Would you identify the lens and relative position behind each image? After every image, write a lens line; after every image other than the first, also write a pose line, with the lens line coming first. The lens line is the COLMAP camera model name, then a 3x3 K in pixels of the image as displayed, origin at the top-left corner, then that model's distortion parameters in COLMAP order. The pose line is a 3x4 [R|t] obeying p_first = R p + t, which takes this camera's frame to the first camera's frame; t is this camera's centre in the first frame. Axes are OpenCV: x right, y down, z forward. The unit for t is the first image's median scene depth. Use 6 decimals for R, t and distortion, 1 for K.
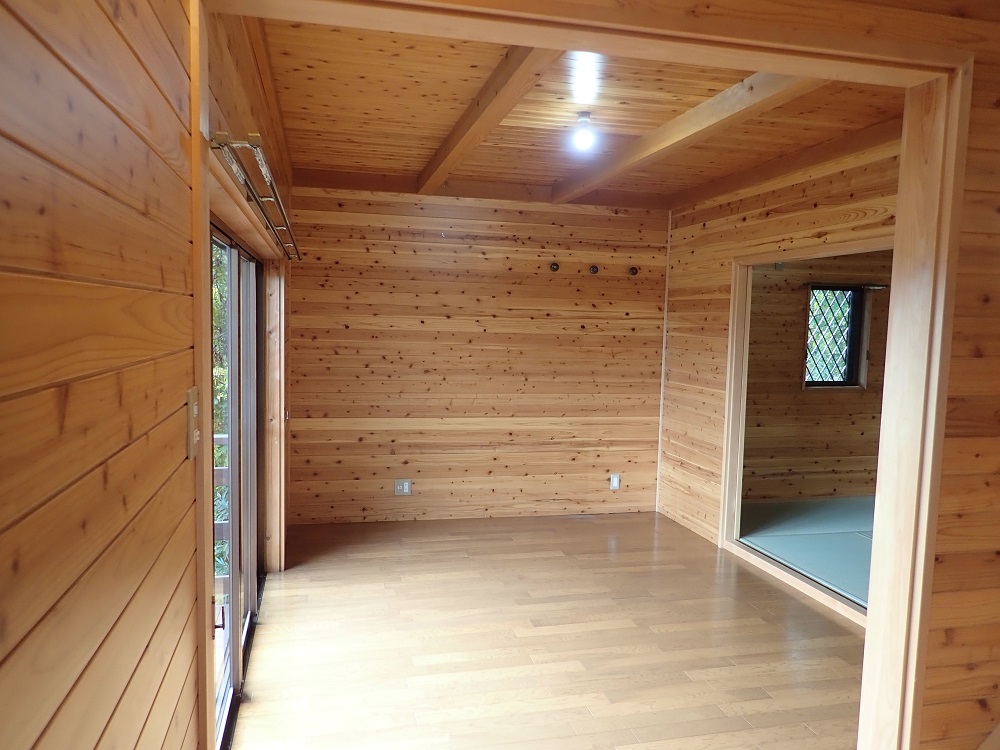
lens RADIAL K [[735.7, 0, 497.9], [0, 735.7, 377.5], [0, 0, 1]] dist [0.006180, -0.008038]
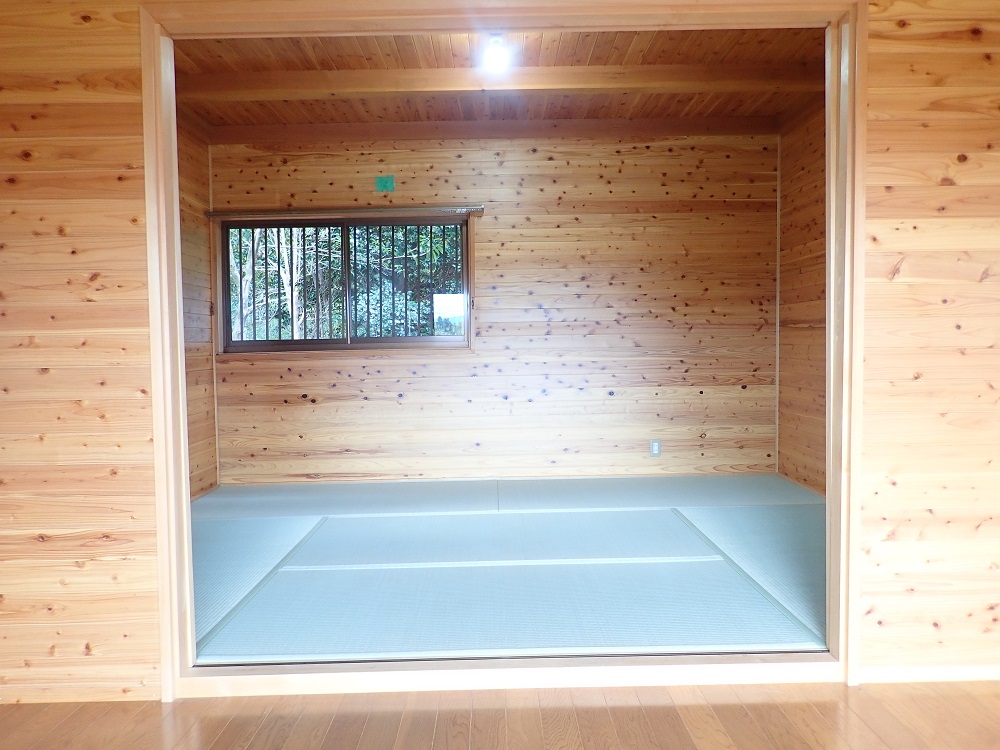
lens RADIAL K [[735.7, 0, 498.4], [0, 735.7, 369.0], [0, 0, 1]] dist [0.006180, -0.008038]
pose [[0.236141, -0.072228, 0.969031, -0.045723], [0.090001, 0.994573, 0.052199, 0.036444], [-0.967542, 0.074887, 0.241360, 0.688770]]
